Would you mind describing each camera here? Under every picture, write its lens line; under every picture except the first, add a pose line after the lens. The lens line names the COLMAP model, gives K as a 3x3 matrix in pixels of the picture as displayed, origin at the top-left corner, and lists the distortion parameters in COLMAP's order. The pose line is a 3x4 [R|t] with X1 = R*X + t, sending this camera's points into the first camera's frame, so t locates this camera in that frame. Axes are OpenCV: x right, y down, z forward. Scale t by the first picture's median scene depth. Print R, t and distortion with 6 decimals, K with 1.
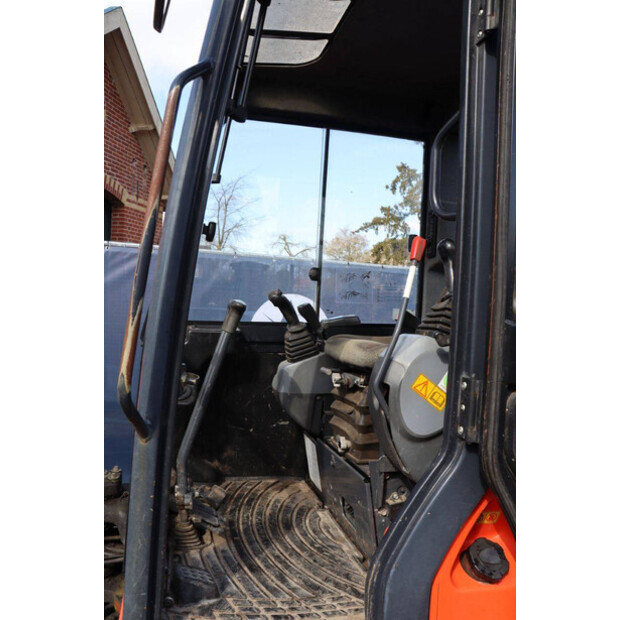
lens RADIAL K [[501.0, 0, 315.4], [0, 501.0, 310.2], [0, 0, 1]] dist [-0.134720, 0.056826]
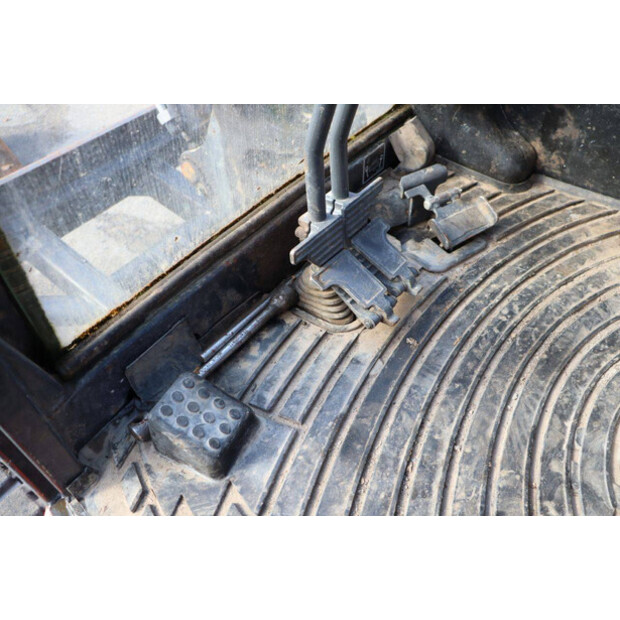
lens RADIAL K [[501.0, 0, 310.2], [0, 501.0, 309.9], [0, 0, 1]] dist [-0.134720, 0.056826]
pose [[0.607475, 0.524794, -0.596293, 0.040835], [0.061877, 0.717134, 0.694183, 0.093607], [0.791925, -0.458596, 0.403168, 0.639037]]
